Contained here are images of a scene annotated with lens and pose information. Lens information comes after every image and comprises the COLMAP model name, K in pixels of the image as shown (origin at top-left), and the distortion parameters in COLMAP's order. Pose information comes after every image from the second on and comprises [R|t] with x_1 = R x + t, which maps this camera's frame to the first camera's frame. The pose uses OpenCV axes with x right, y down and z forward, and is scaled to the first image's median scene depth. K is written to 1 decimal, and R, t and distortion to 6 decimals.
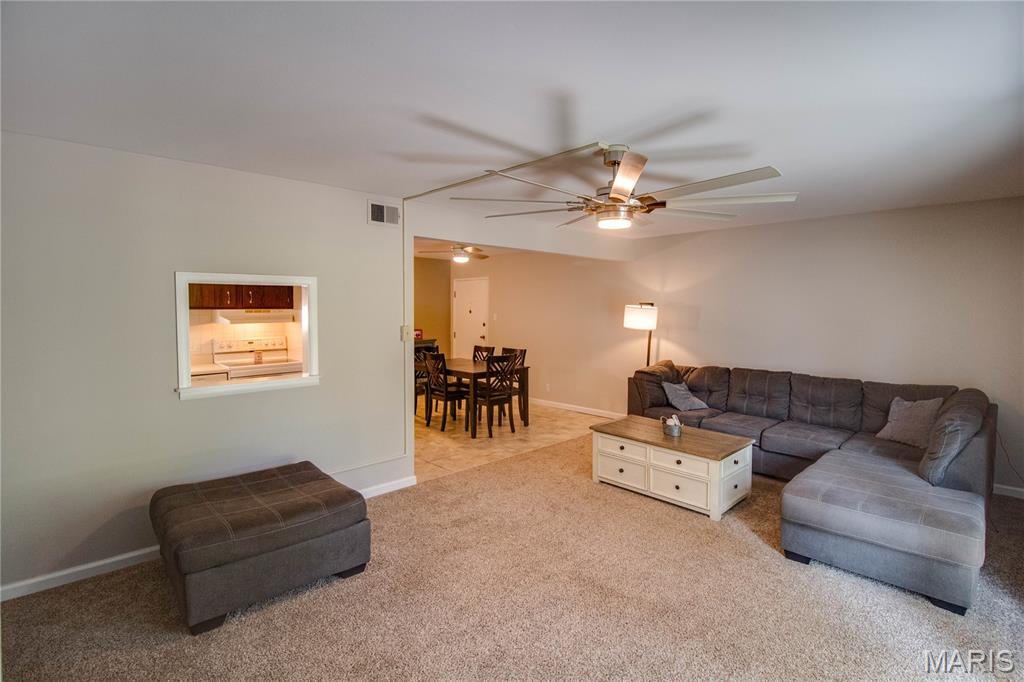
lens RADIAL K [[483.9, 0, 515.2], [0, 483.9, 321.2], [0, 0, 1]] dist [0.001902, -0.009464]
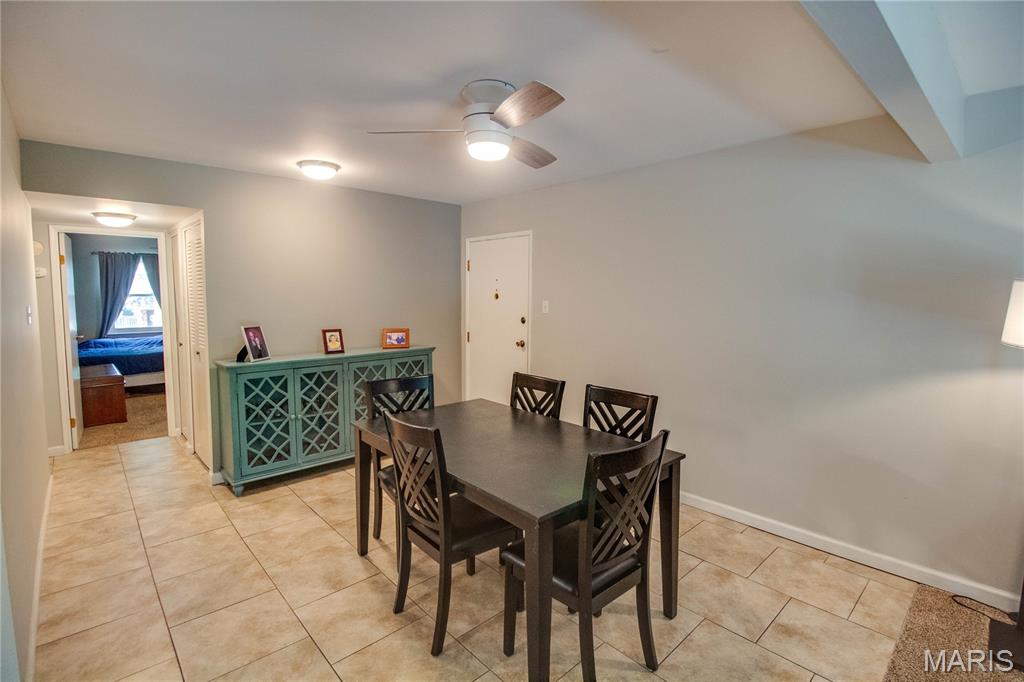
lens RADIAL K [[483.9, 0, 515.2], [0, 483.9, 321.2], [0, 0, 1]] dist [0.001902, -0.009464]
pose [[0.999711, -0.002005, -0.023950, -0.096156], [0.002943, 0.999226, 0.039215, -0.020987], [0.023853, -0.039275, 0.998944, 0.738553]]
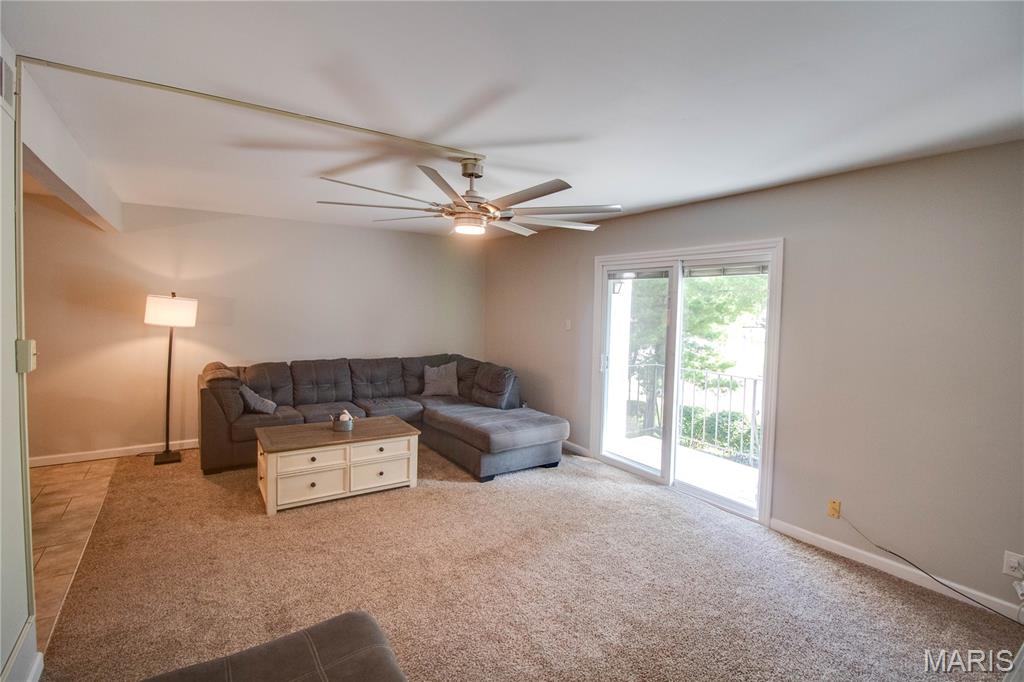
lens RADIAL K [[491.4, 0, 519.4], [0, 491.4, 327.1], [0, 0, 1]] dist [0.002201, -0.010442]
pose [[0.170193, -0.041639, 0.984531, -0.444400], [0.005027, 0.999131, 0.041388, -0.013343], [-0.985398, -0.002095, 0.170254, 0.350278]]
